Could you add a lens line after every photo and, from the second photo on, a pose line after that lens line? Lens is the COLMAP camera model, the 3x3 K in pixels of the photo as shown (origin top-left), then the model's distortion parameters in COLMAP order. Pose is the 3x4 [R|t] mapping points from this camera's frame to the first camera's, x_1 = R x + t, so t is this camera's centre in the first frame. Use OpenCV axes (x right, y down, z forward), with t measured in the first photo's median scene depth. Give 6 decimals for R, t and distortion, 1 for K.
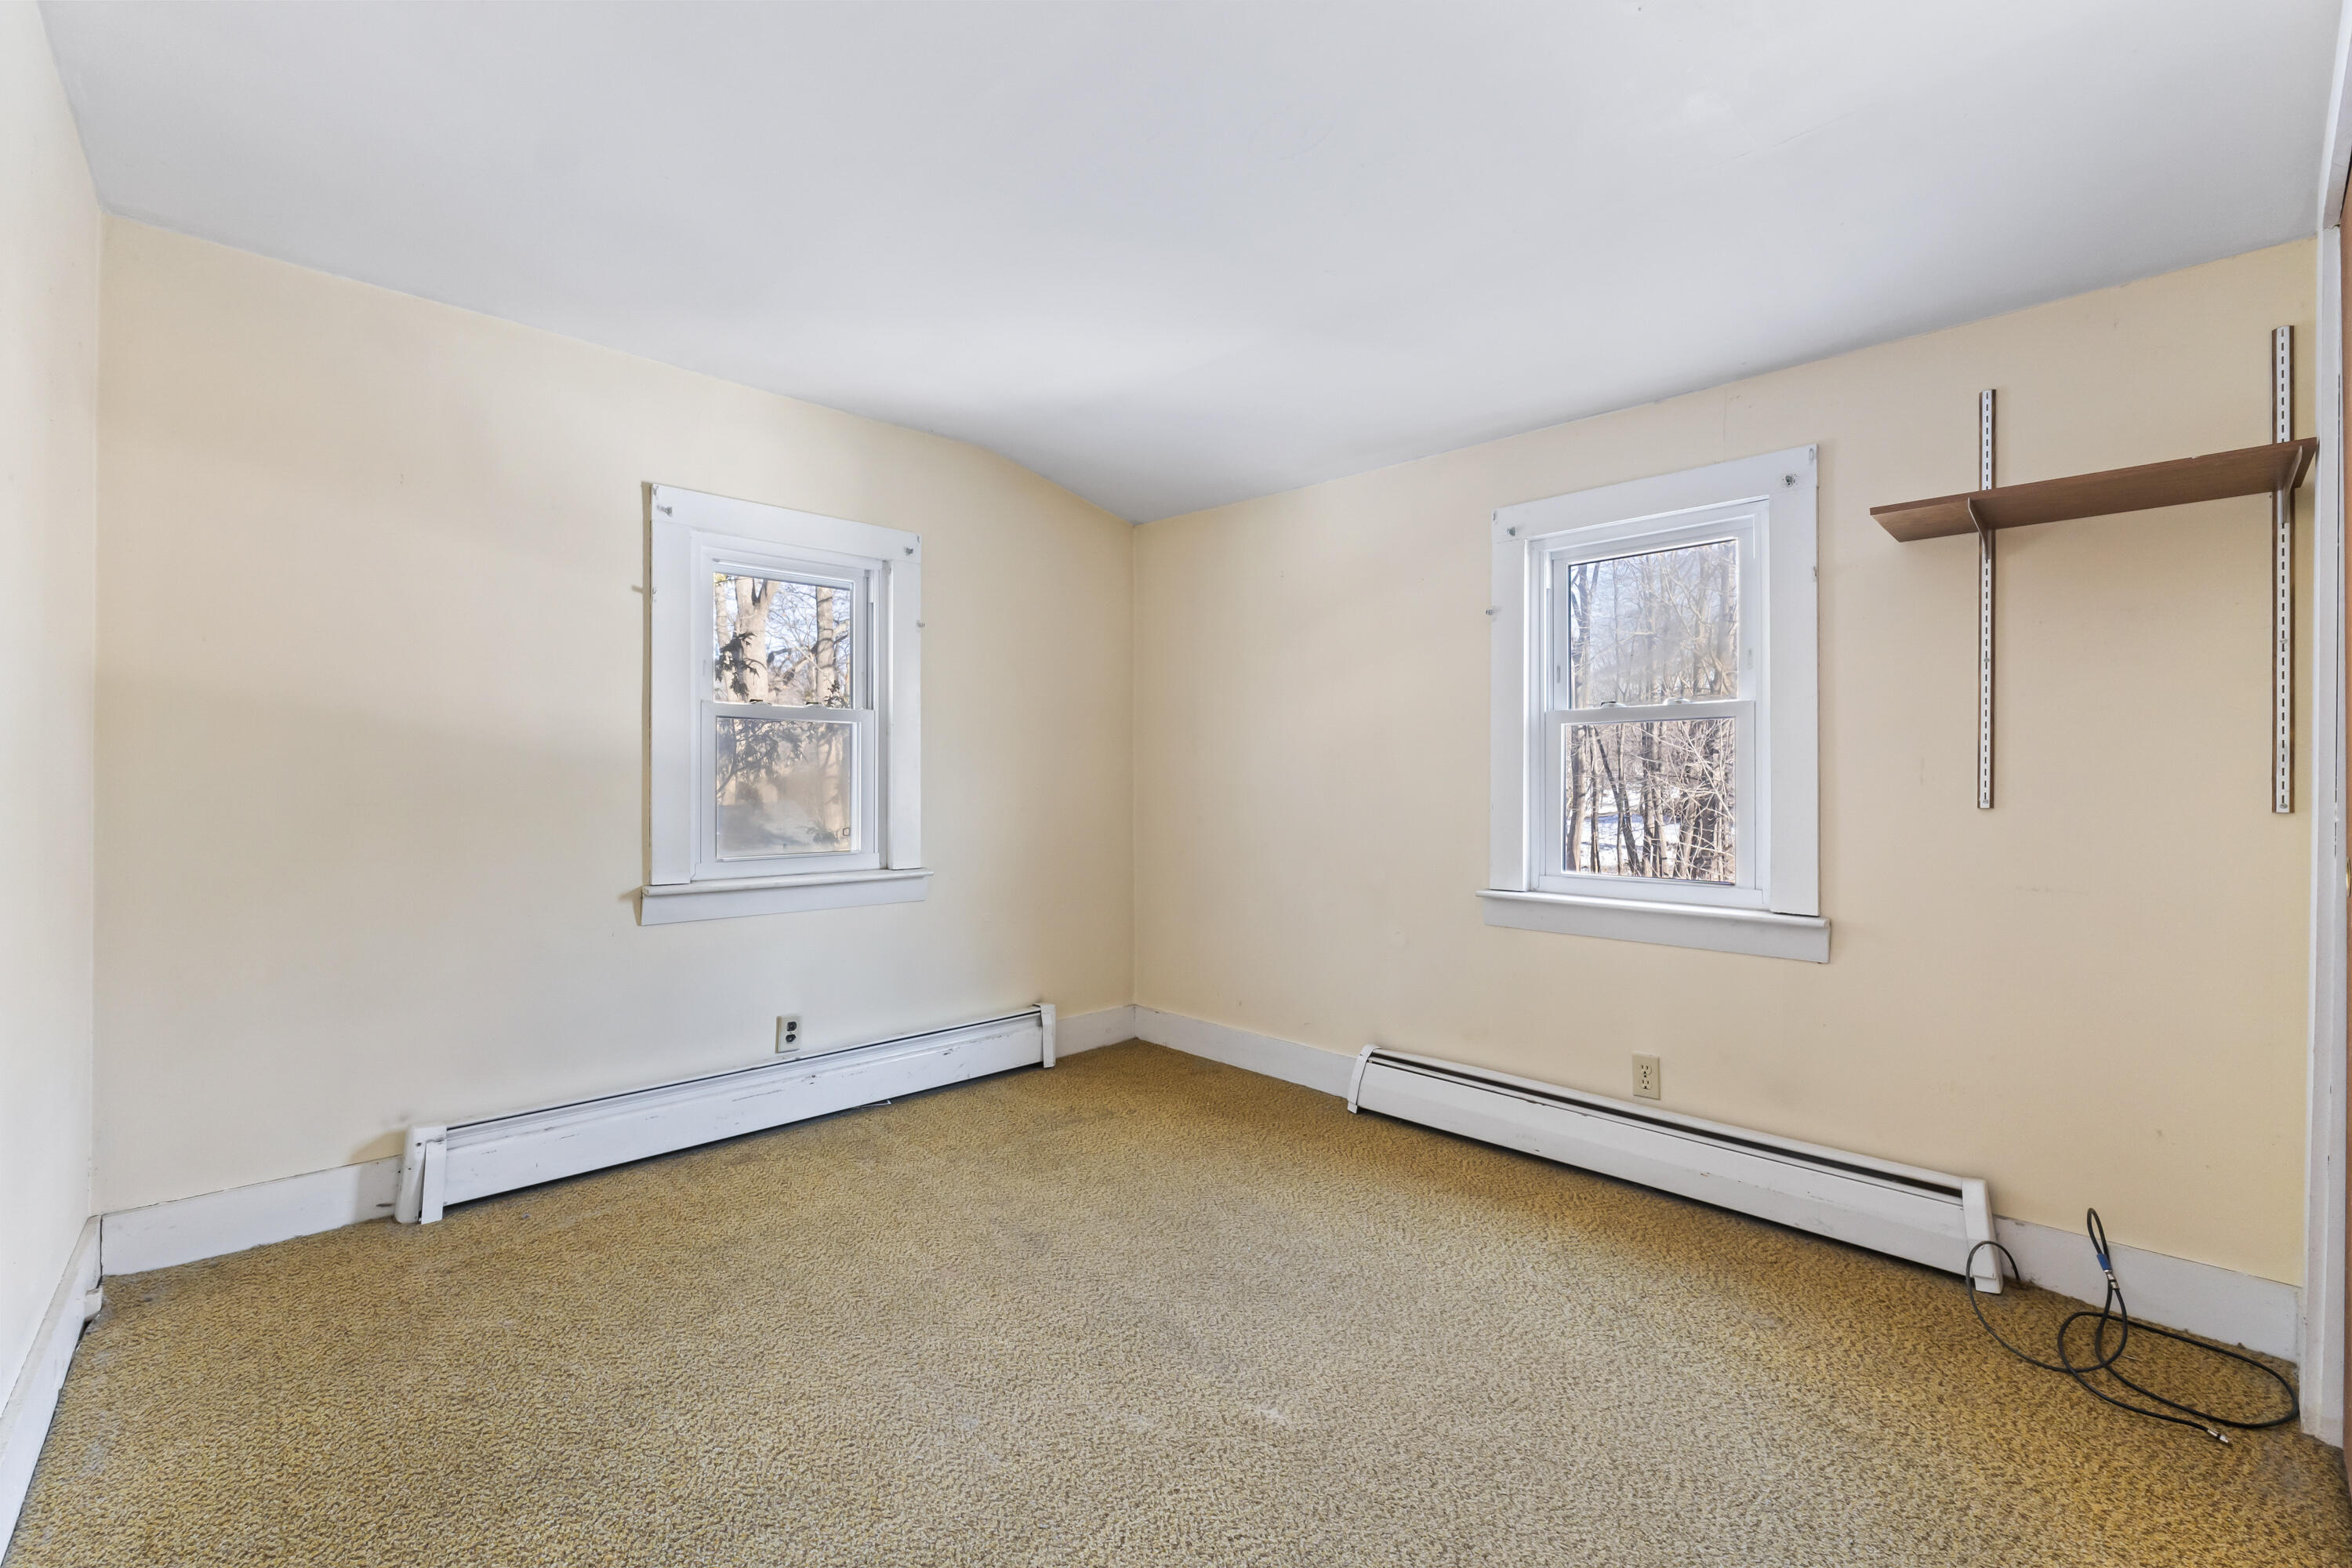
lens RADIAL K [[987.0, 0, 1174.6], [0, 987.0, 790.4], [0, 0, 1]] dist [-0.001512, -0.000235]
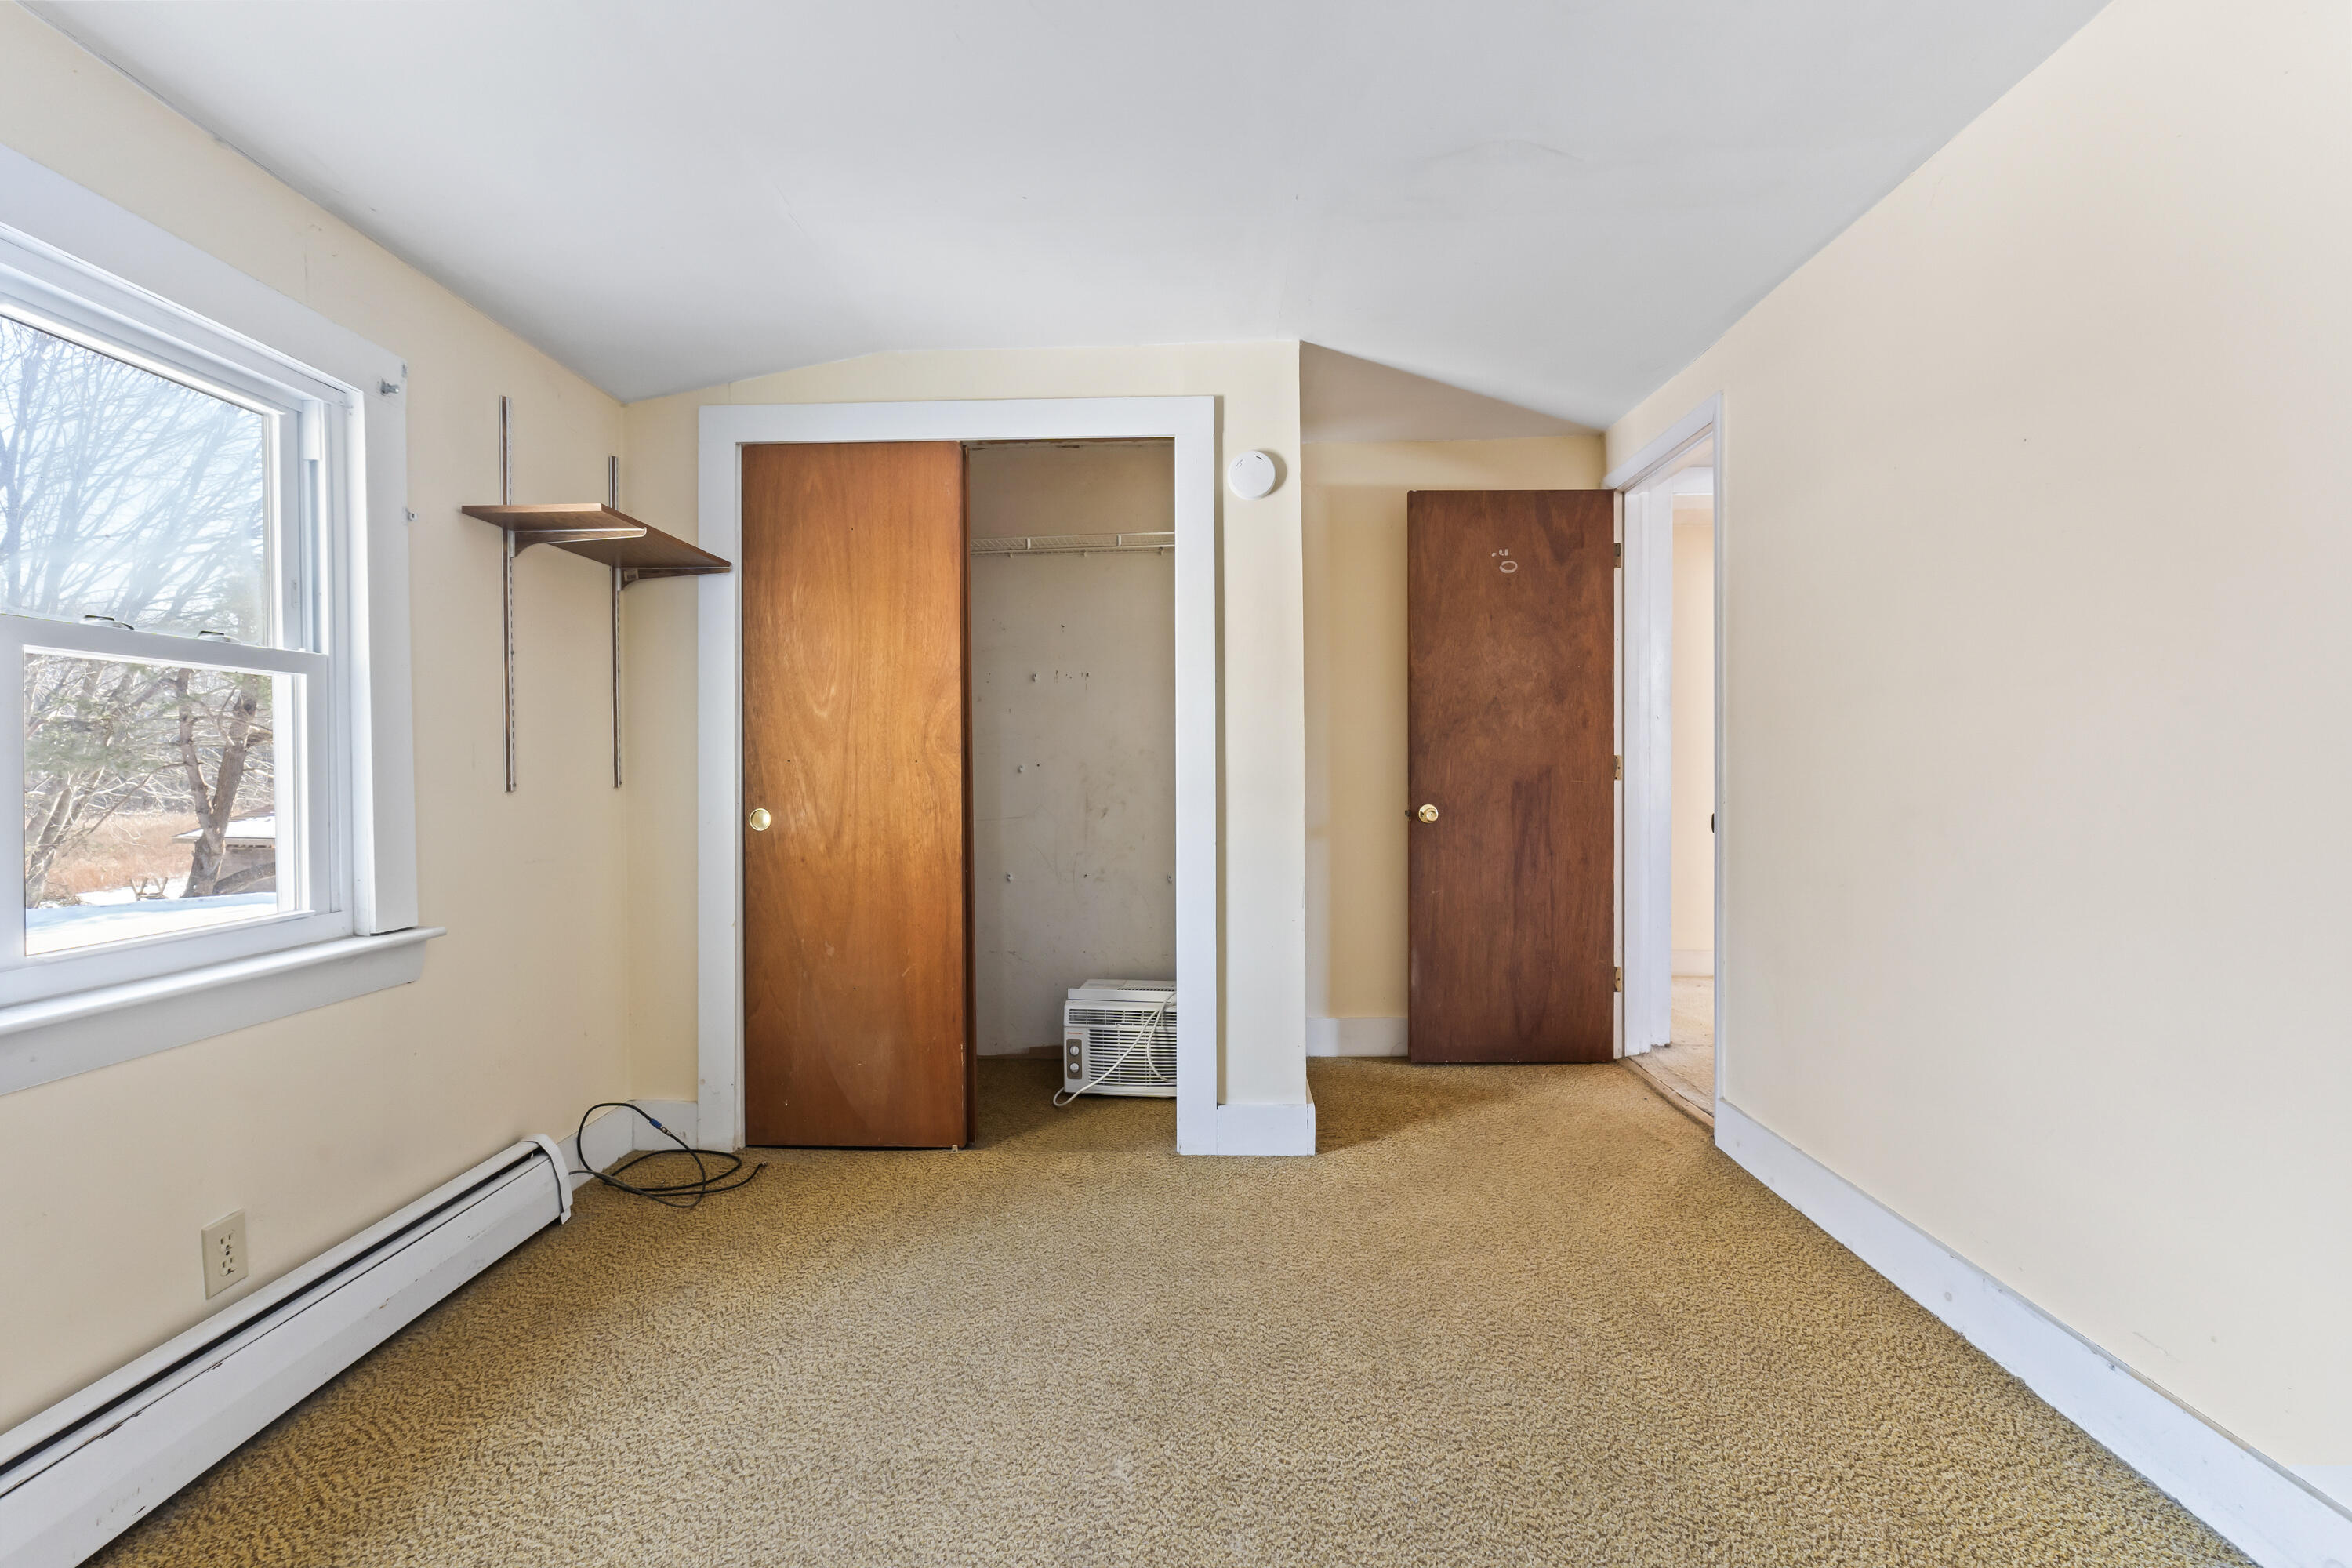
lens RADIAL K [[1015.7, 0, 1169.9], [0, 1015.7, 777.7], [0, 0, 1]] dist [0.000047, -0.000040]
pose [[-0.710419, -0.007742, 0.703737, -0.531856], [0.003017, 0.999897, 0.014046, -0.012541], [-0.703773, 0.012101, -0.710322, 1.483950]]
